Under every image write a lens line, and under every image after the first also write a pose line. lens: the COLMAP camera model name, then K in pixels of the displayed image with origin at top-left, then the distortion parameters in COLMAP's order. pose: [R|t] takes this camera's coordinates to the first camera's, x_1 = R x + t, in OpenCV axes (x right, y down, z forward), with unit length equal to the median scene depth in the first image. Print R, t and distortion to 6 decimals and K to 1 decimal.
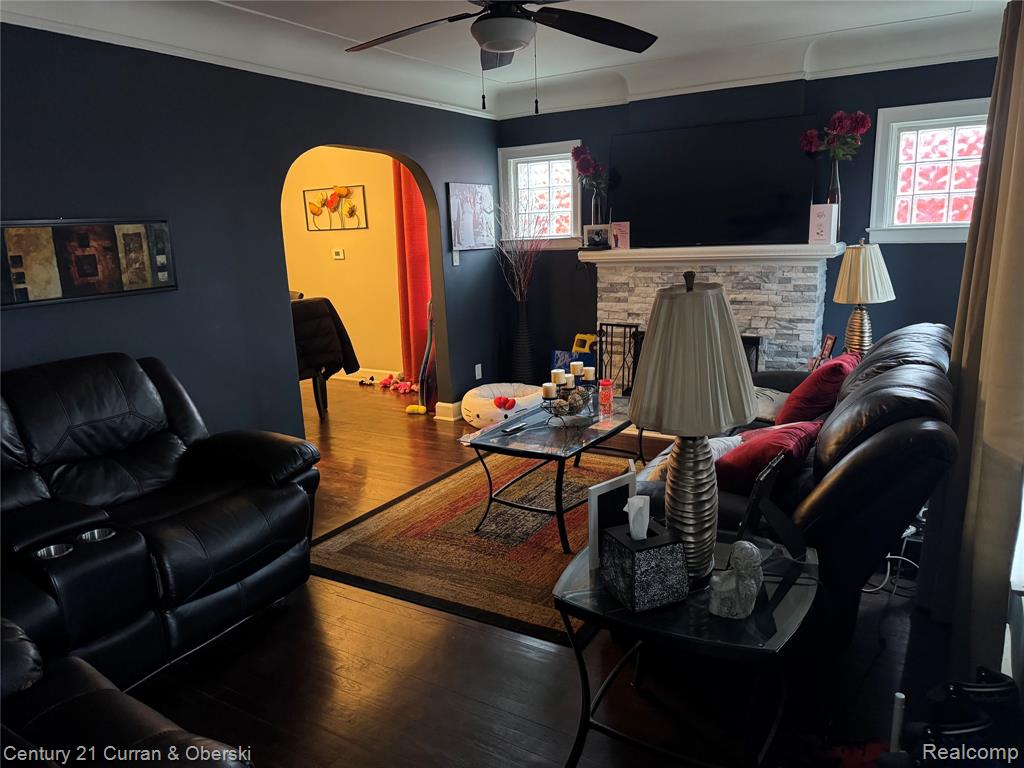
lens RADIAL K [[726.9, 0, 512.9], [0, 726.9, 390.5], [0, 0, 1]] dist [0.055186, 0.000495]
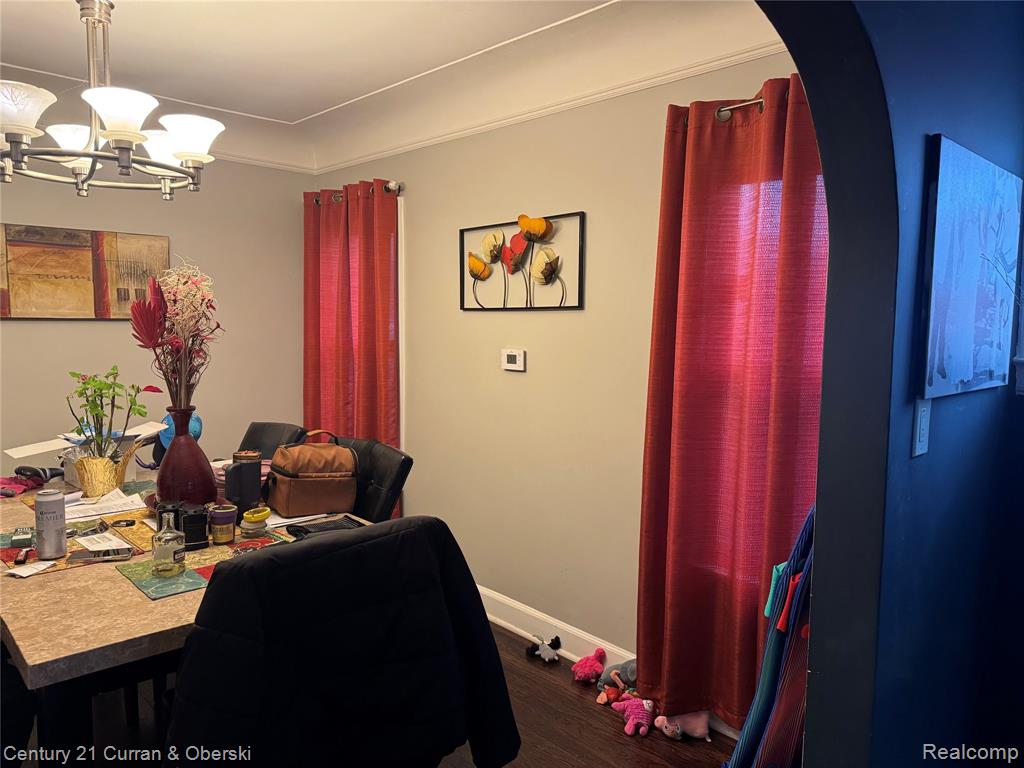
lens RADIAL K [[726.9, 0, 510.3], [0, 726.9, 383.6], [0, 0, 1]] dist [0.055186, 0.000495]
pose [[0.961801, 0.076032, -0.262979, -0.119450], [-0.109897, 0.987087, -0.116545, -0.119471], [0.250722, 0.140994, 0.957737, 0.565046]]
